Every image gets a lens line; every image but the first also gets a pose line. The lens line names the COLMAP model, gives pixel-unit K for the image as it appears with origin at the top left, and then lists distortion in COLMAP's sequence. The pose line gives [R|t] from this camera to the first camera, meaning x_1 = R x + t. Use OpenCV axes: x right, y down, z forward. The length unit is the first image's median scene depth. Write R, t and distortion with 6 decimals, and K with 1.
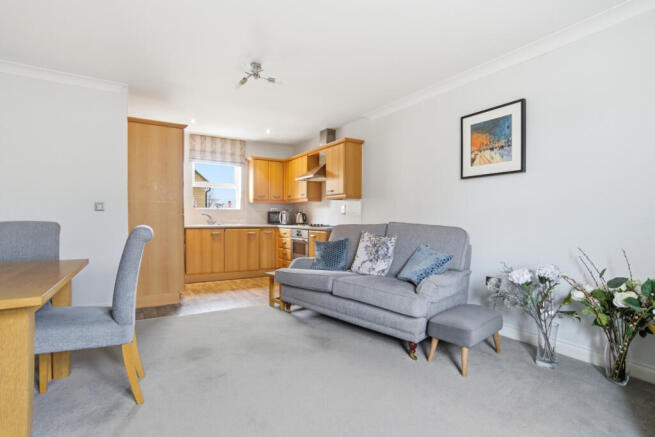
lens RADIAL K [[367.9, 0, 326.0], [0, 367.9, 217.7], [0, 0, 1]] dist [-0.004281, -0.000283]
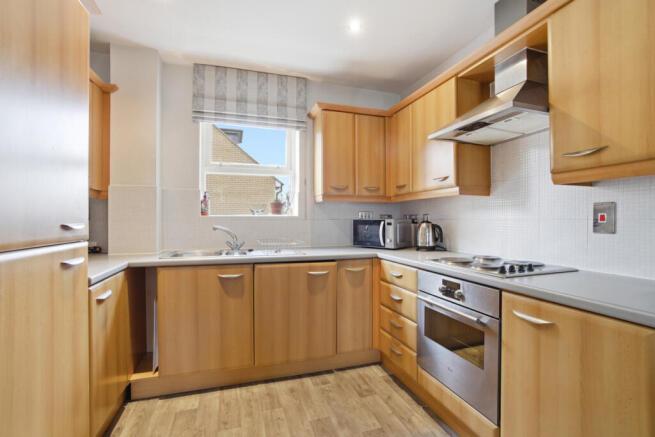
lens RADIAL K [[289.5, 0, 325.3], [0, 289.5, 217.3], [0, 0, 1]] dist [-0.003854, -0.000346]
pose [[0.972761, -0.009937, -0.231597, -0.109323], [0.008757, 0.999943, -0.006122, -0.019317], [0.231645, 0.003927, 0.972792, 0.641032]]
